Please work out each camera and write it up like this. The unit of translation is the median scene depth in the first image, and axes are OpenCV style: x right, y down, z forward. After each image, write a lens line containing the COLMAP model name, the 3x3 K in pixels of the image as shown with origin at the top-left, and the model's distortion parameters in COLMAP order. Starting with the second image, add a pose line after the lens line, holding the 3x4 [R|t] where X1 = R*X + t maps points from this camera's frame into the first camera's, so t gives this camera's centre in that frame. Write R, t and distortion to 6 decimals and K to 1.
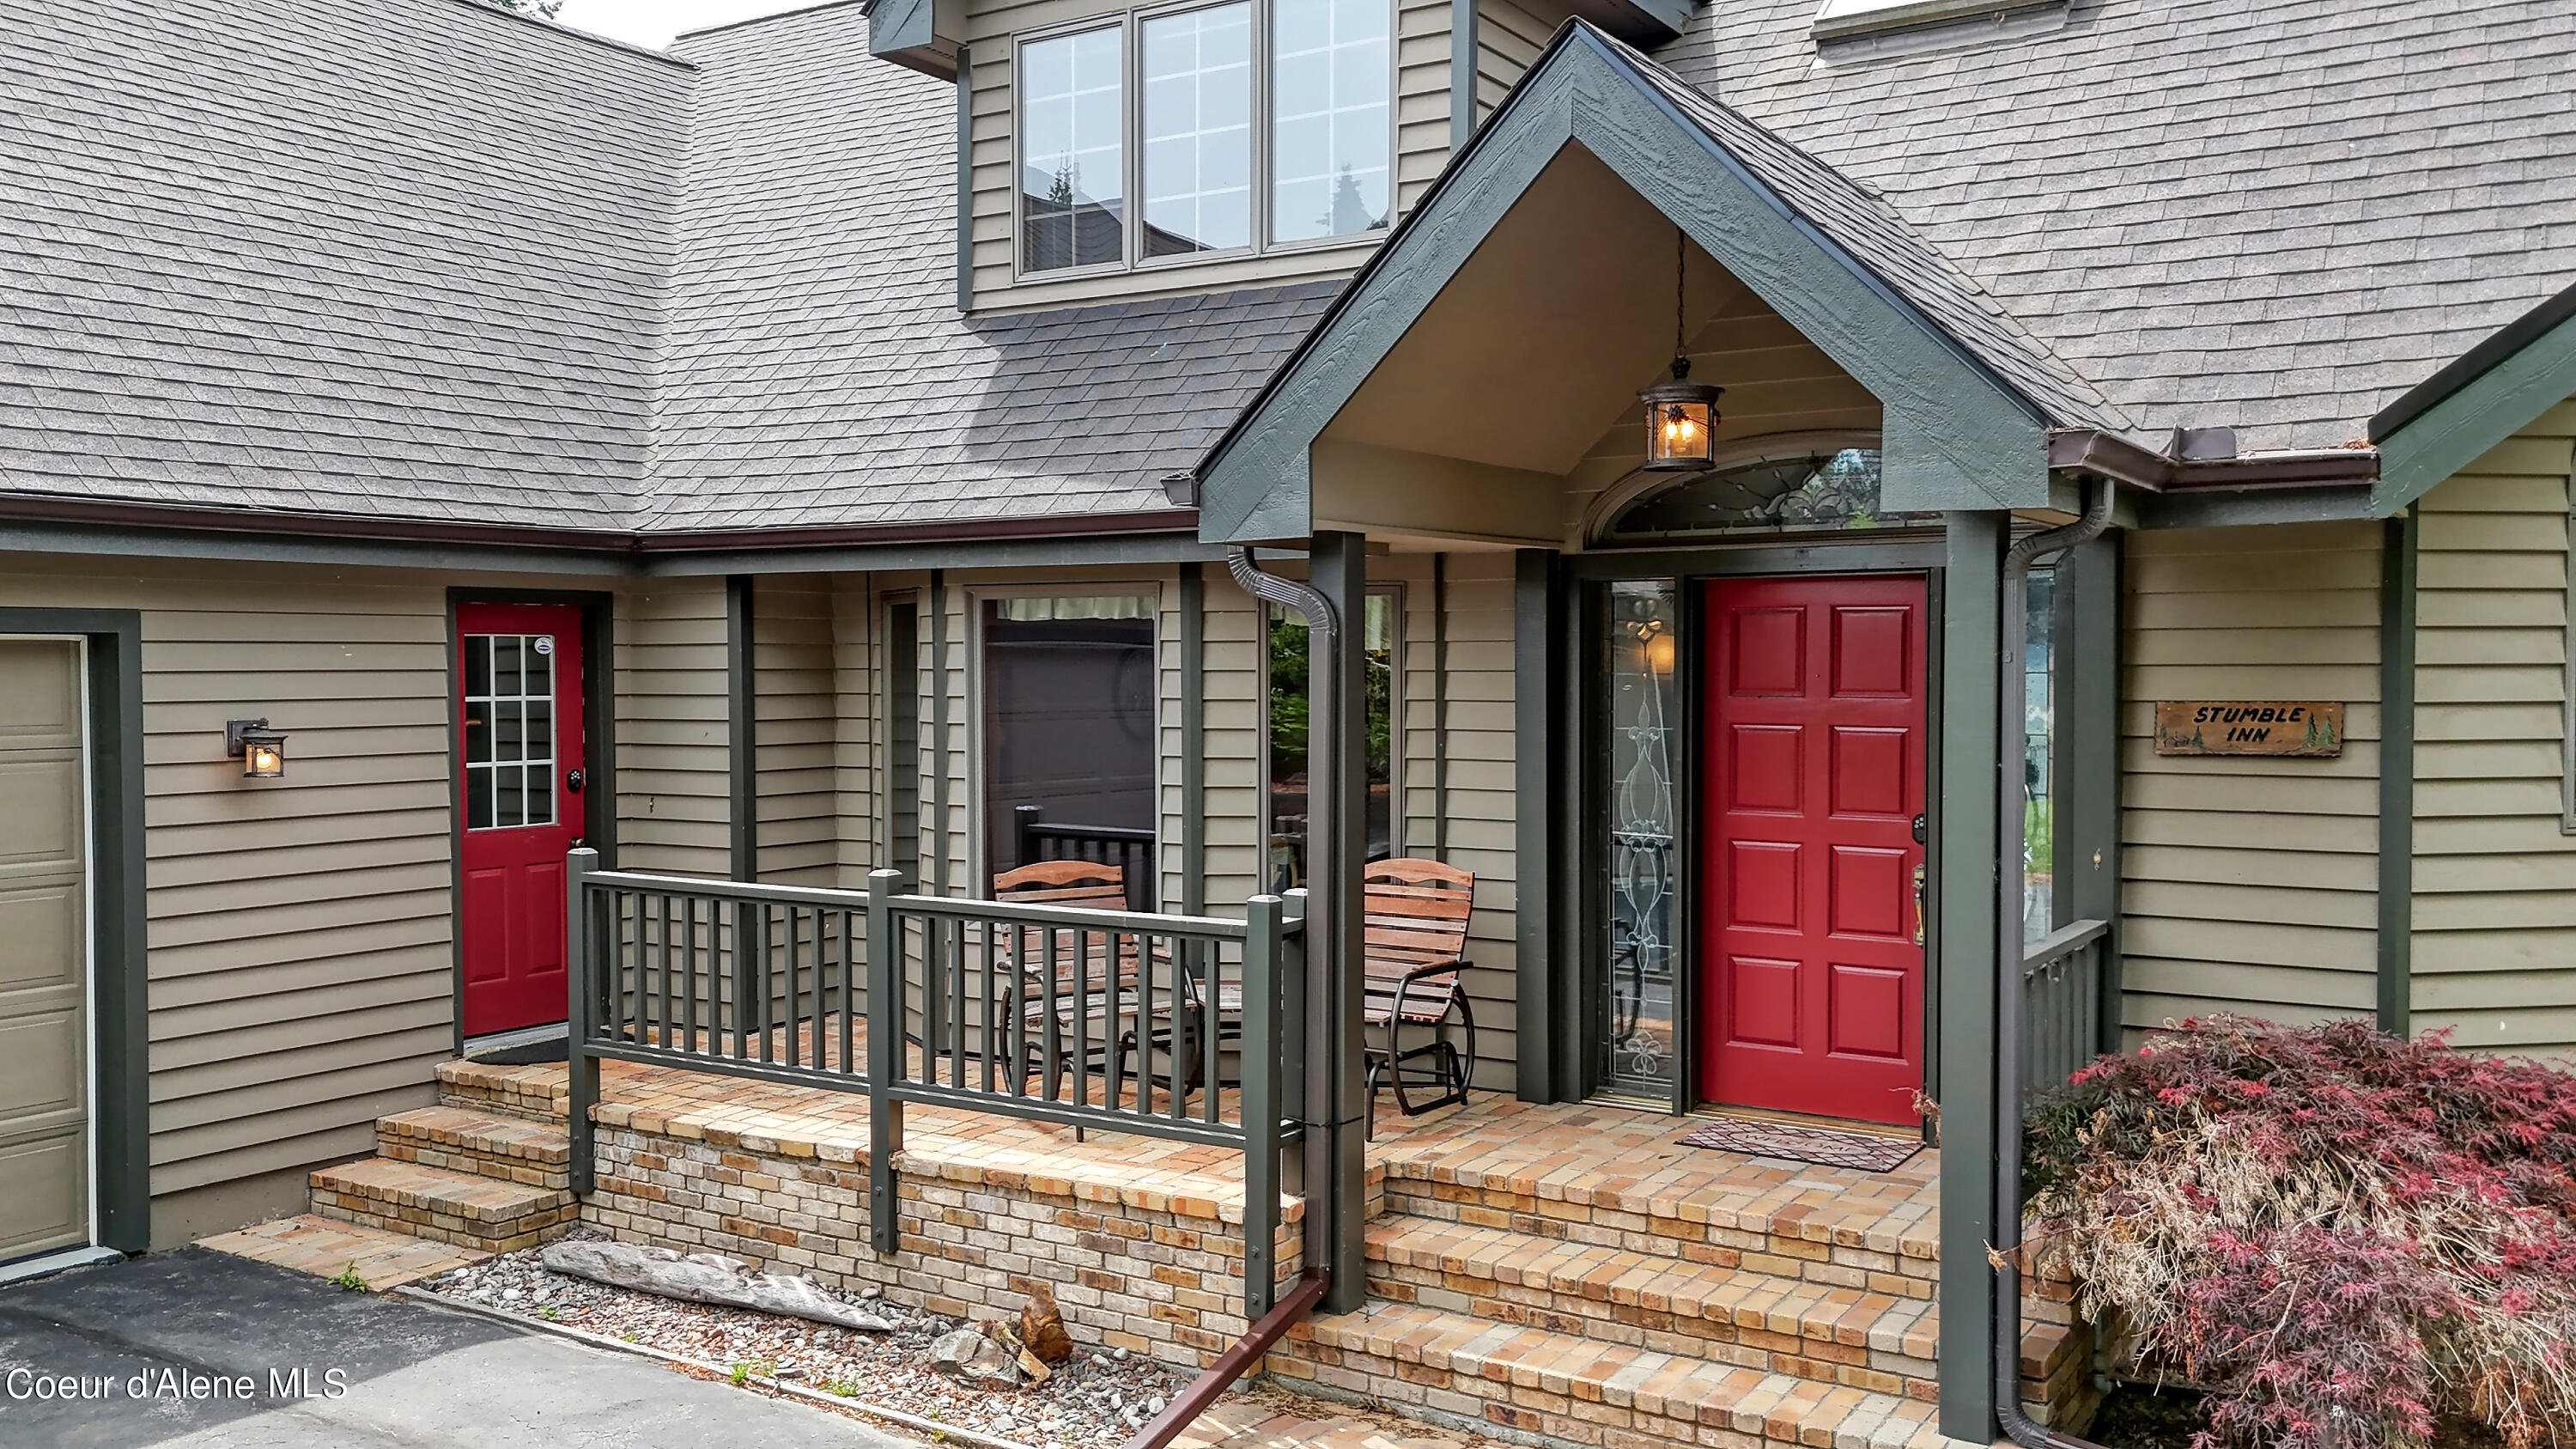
lens RADIAL K [[2139.4, 0, 1288.0], [0, 2139.4, 724.5], [0, 0, 1]] dist [0.111500, -0.232246]
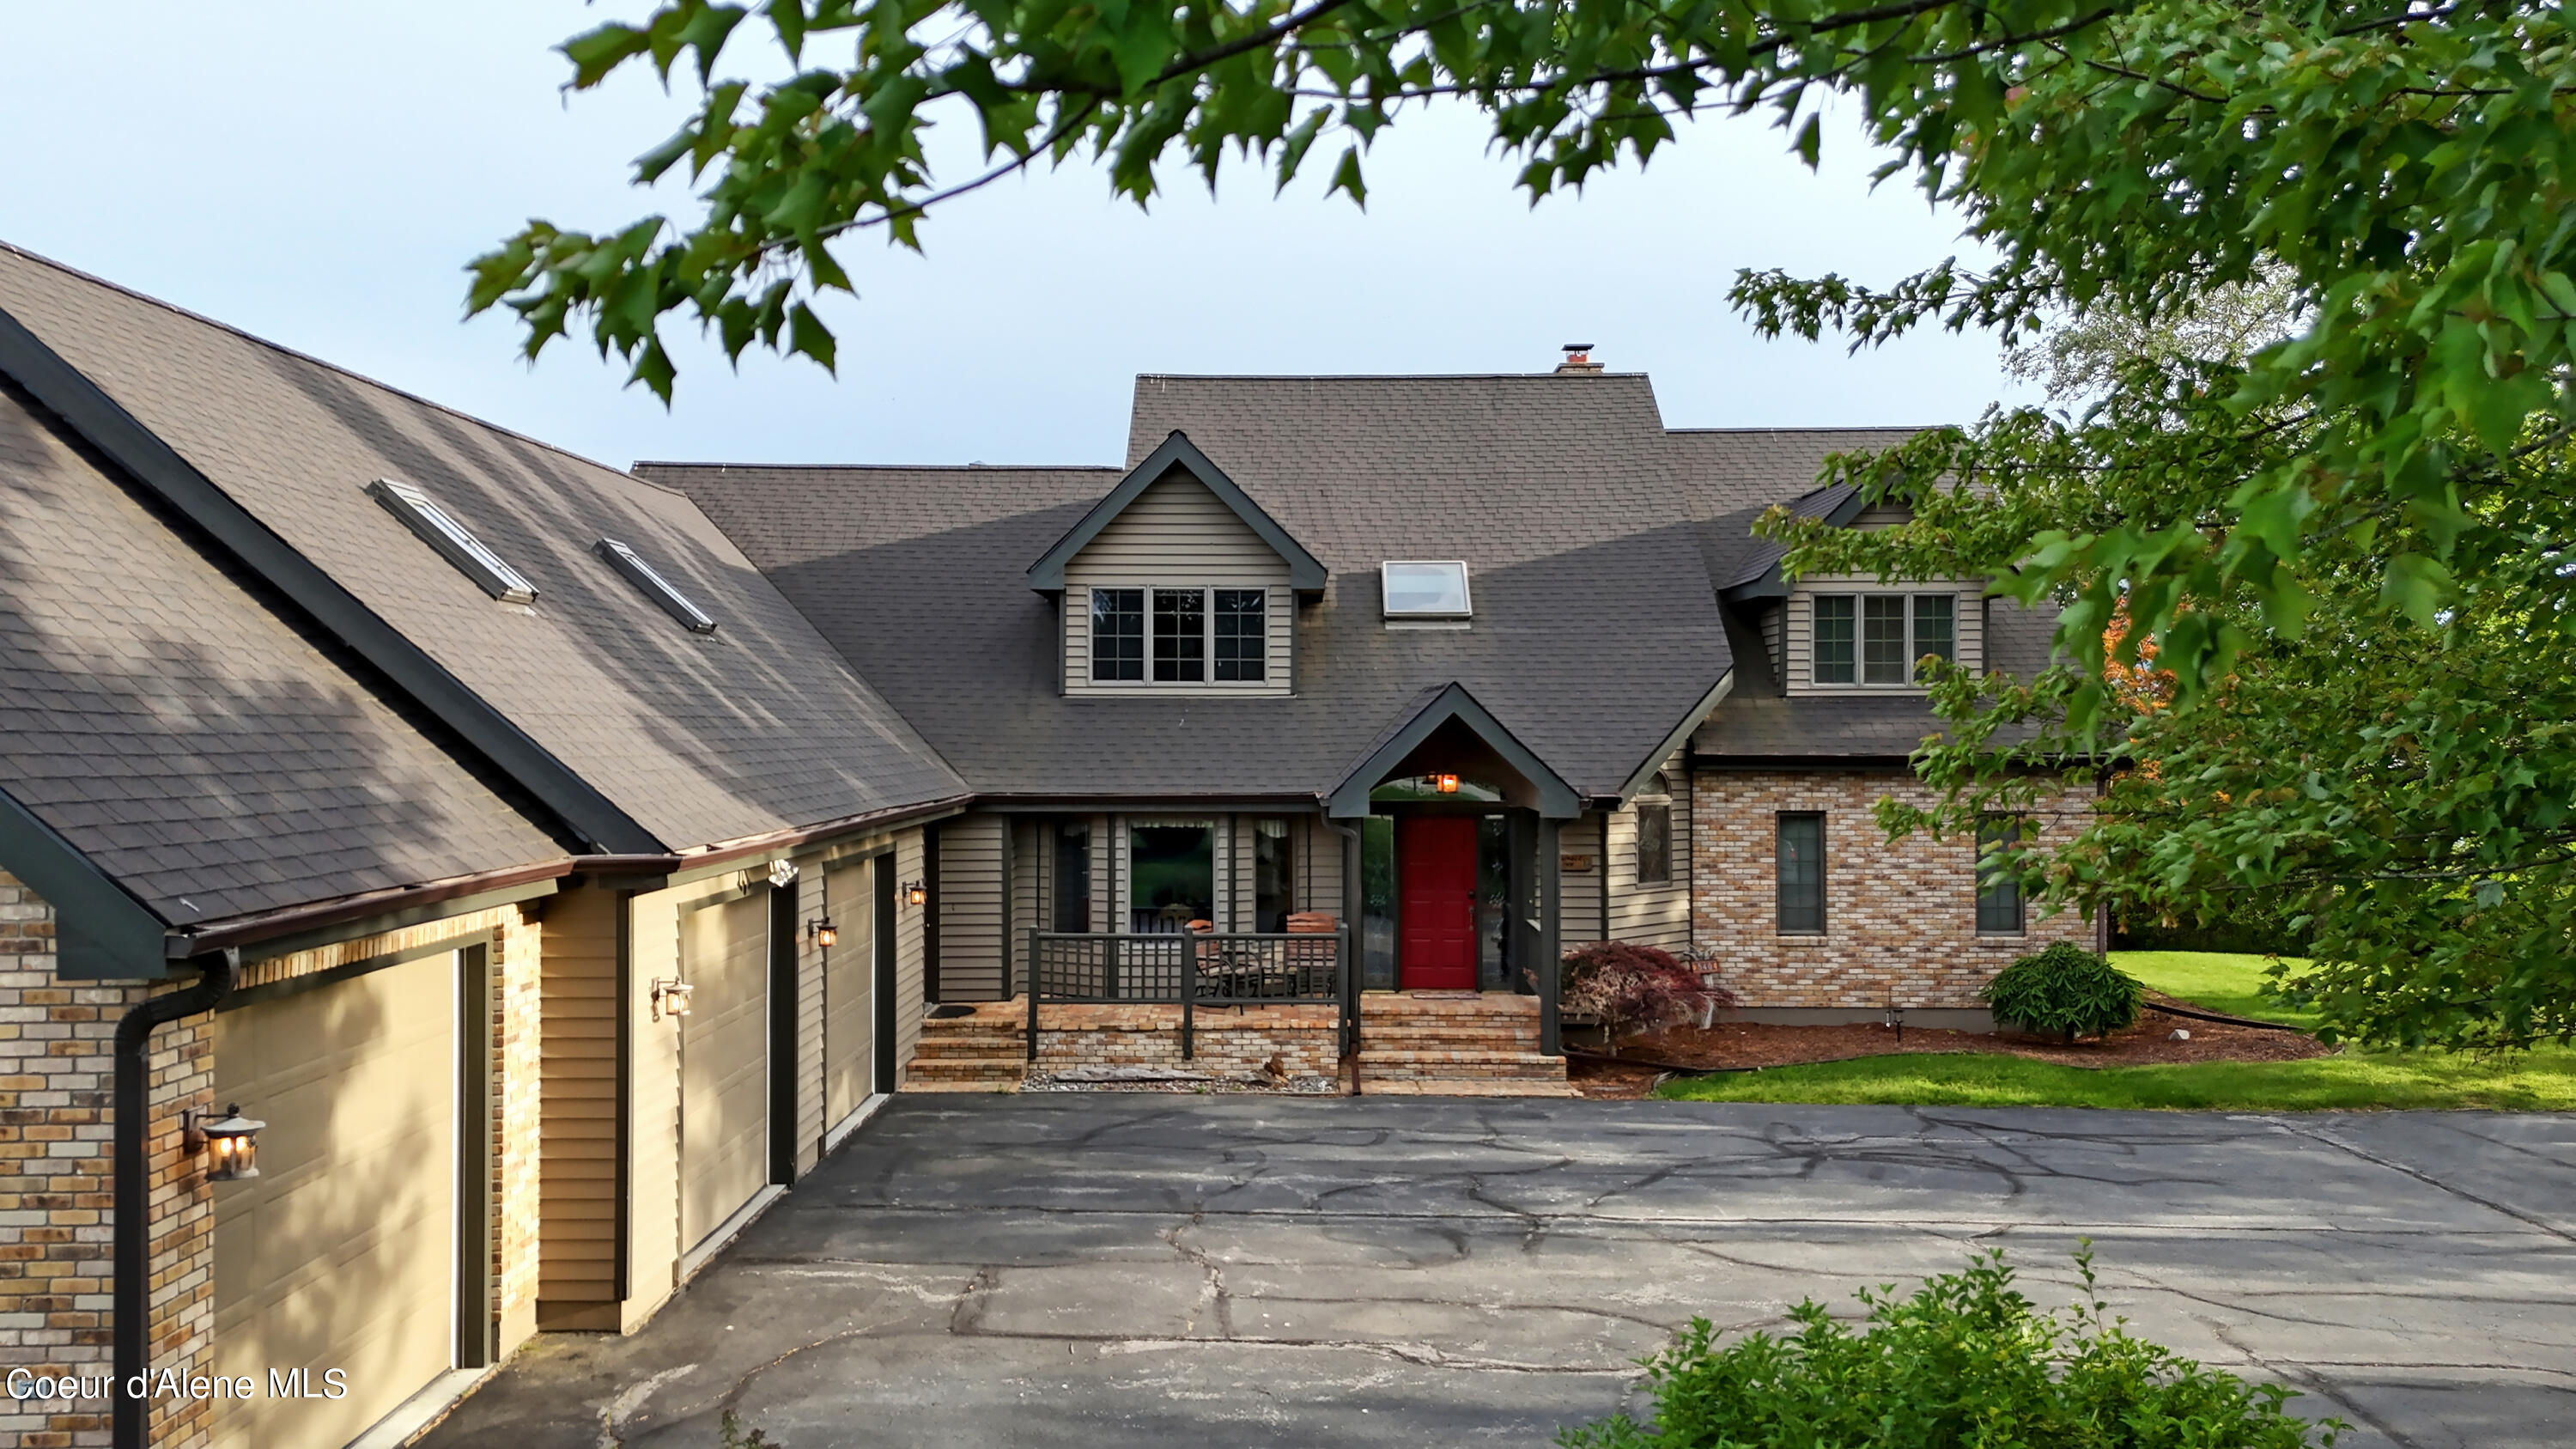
lens RADIAL K [[2139.4, 0, 1288.0], [0, 2139.4, 724.5], [0, 0, 1]] dist [0.111500, -0.232246]
pose [[0.837177, -0.005966, 0.546900, -1.756793], [0.013391, 0.999864, -0.009591, -0.186990], [-0.546769, 0.015352, 0.837143, -1.595595]]
